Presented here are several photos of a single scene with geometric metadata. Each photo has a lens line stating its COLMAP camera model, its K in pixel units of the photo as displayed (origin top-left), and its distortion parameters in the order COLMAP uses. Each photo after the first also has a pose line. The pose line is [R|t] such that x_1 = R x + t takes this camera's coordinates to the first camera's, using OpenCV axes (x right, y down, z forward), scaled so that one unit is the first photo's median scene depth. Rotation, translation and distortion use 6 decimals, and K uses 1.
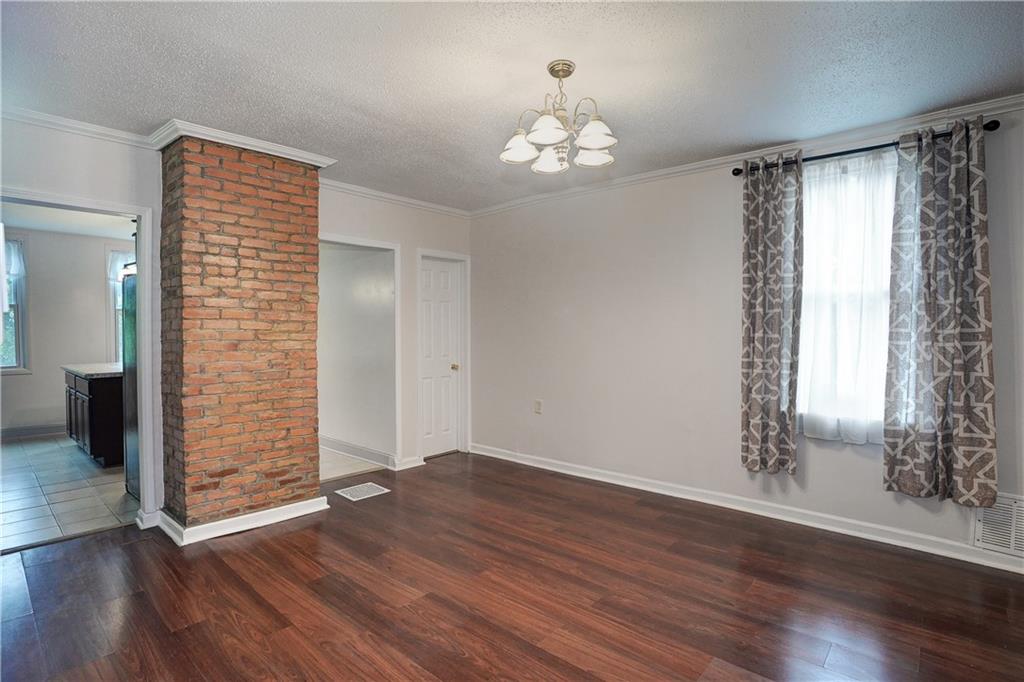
lens RADIAL K [[556.1, 0, 541.3], [0, 556.1, 335.9], [0, 0, 1]] dist [-0.097507, 0.041246]
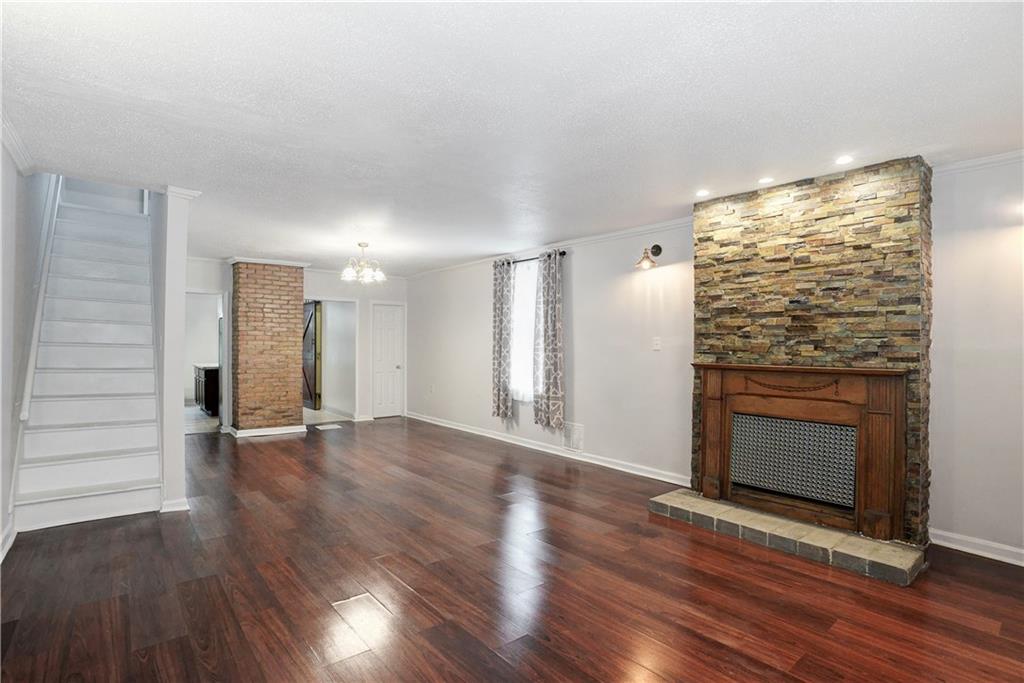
lens RADIAL K [[497.3, 0, 513.8], [0, 497.3, 345.3], [0, 0, 1]] dist [-0.077407, 0.026065]
pose [[0.988097, 0.004775, -0.153756, 0.777501], [-0.006371, 0.999931, -0.009886, 0.002746], [0.153698, 0.010748, 0.988059, -0.839065]]
